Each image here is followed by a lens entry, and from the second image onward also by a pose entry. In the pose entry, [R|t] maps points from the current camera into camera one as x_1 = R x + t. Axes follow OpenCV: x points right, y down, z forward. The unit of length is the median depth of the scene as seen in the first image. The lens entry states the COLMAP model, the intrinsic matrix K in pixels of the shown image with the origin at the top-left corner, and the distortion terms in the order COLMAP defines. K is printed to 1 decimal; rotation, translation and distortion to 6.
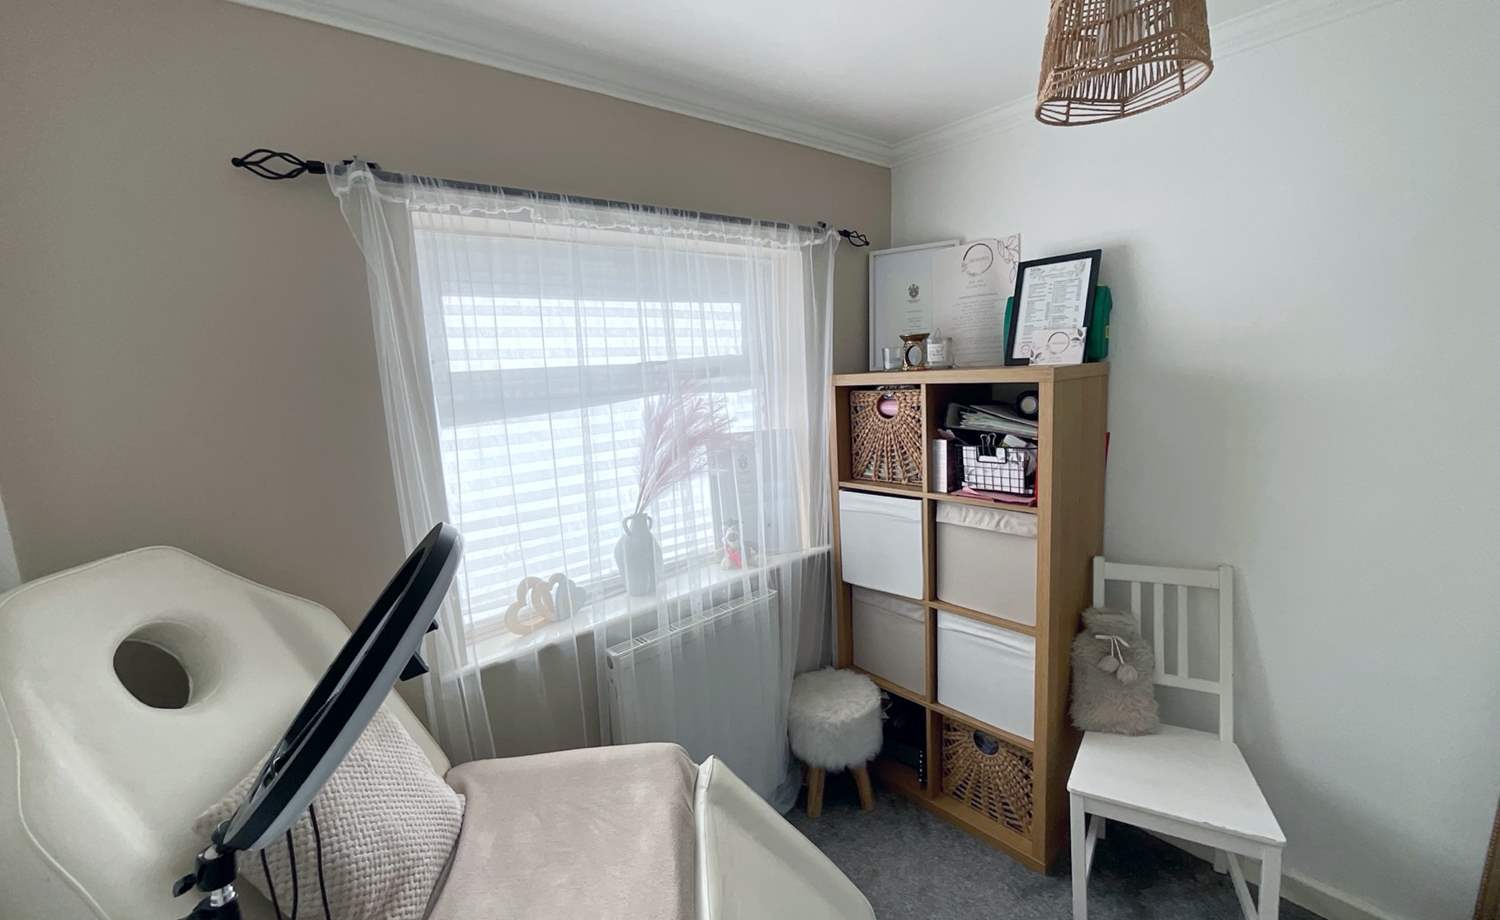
lens RADIAL K [[610.2, 0, 750.2], [0, 610.2, 461.7], [0, 0, 1]] dist [-0.002796, 0.002224]
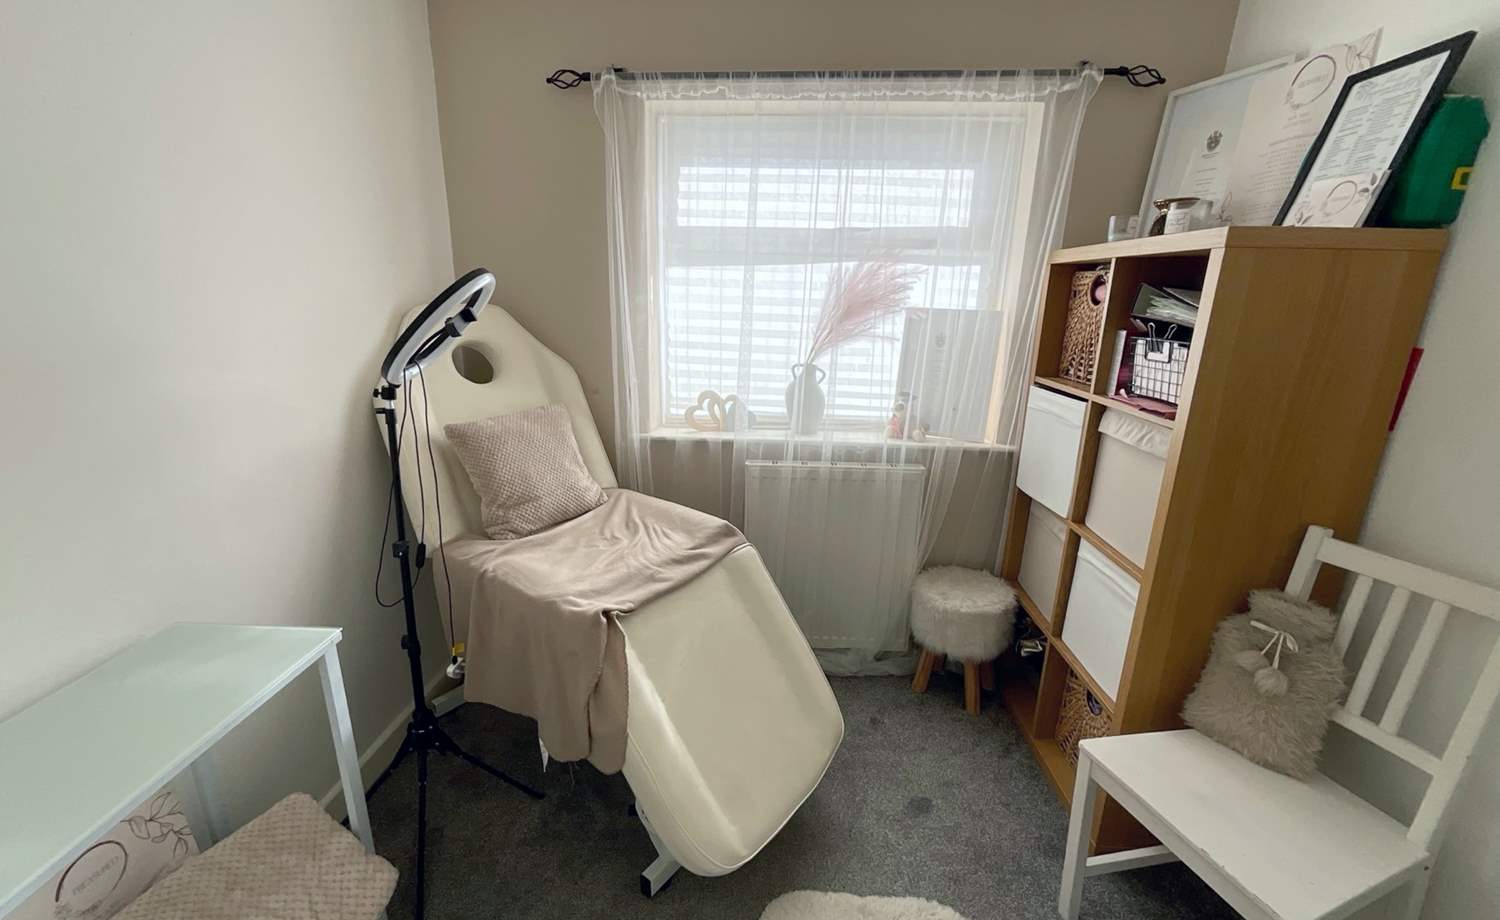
lens RADIAL K [[610.2, 0, 753.4], [0, 610.2, 462.1], [0, 0, 1]] dist [-0.002796, 0.002224]
pose [[0.721492, 0.254257, -0.644051, 0.543255], [-0.167020, 0.966582, 0.194482, 0.059076], [0.671977, -0.032748, 0.739848, 0.069900]]
